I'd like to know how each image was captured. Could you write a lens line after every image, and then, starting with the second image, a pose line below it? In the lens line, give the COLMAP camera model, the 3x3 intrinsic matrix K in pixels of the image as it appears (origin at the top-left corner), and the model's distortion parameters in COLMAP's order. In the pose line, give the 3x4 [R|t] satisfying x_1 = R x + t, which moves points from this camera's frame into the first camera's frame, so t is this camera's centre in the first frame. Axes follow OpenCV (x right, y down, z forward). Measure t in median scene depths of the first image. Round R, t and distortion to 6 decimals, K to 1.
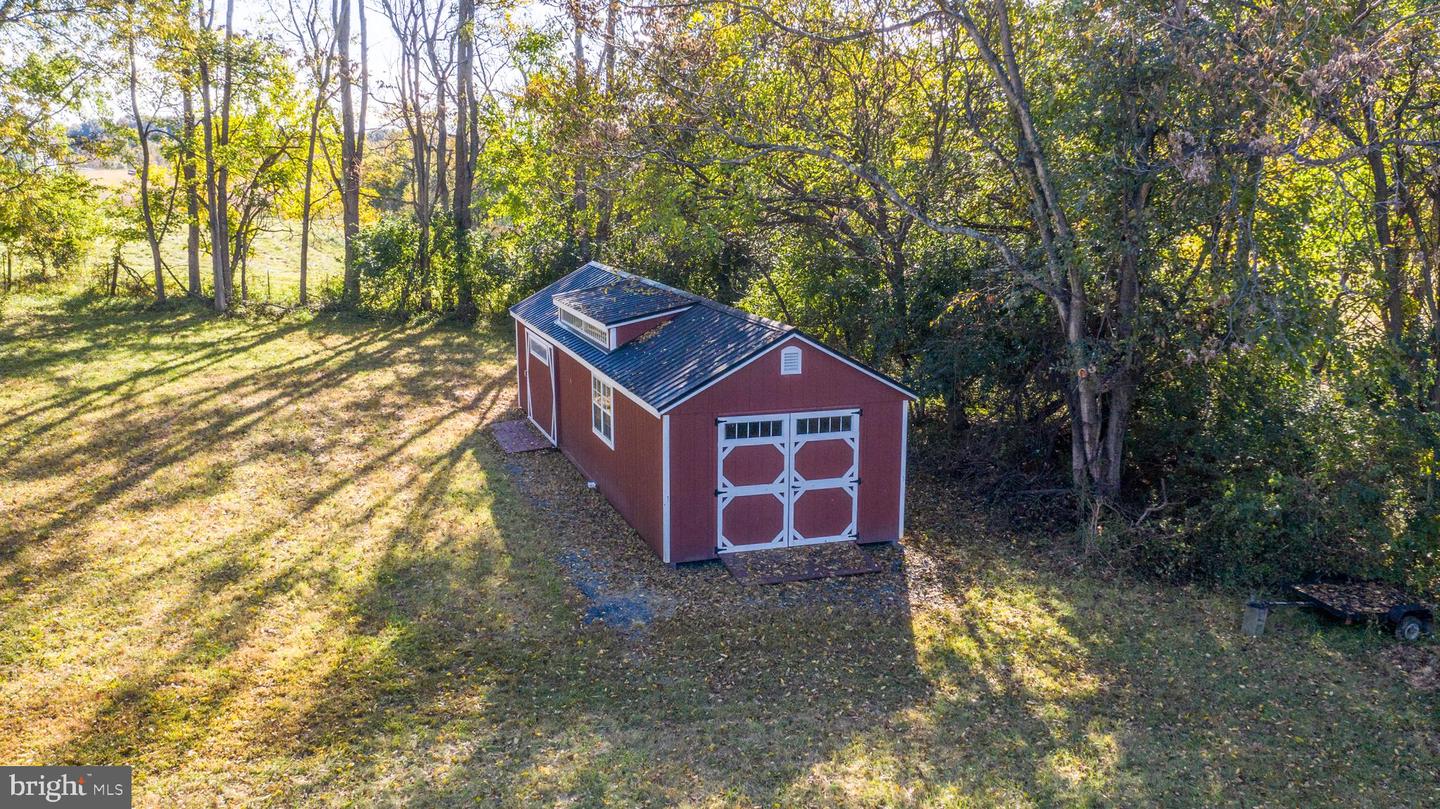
lens RADIAL K [[1207.4, 0, 805.6], [0, 1207.4, 405.0], [0, 0, 1]] dist [-0.015717, 0.006905]
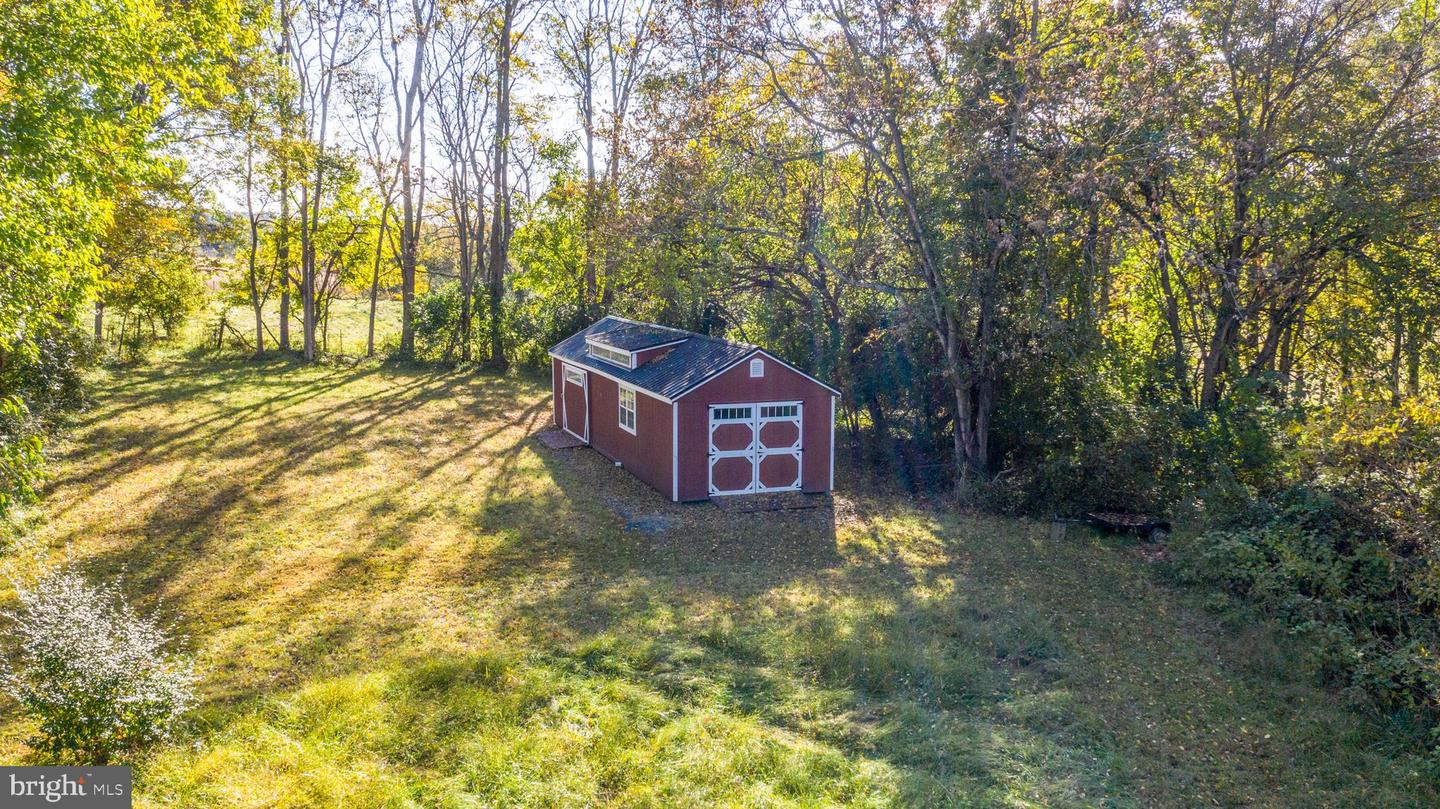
lens RADIAL K [[1207.4, 0, 805.6], [0, 1207.4, 405.0], [0, 0, 1]] dist [-0.015717, 0.006905]
pose [[0.999622, -0.006533, 0.026708, 0.007041], [0.008410, 0.997457, -0.070770, 0.097023], [-0.026178, 0.070968, 0.997135, -0.425941]]
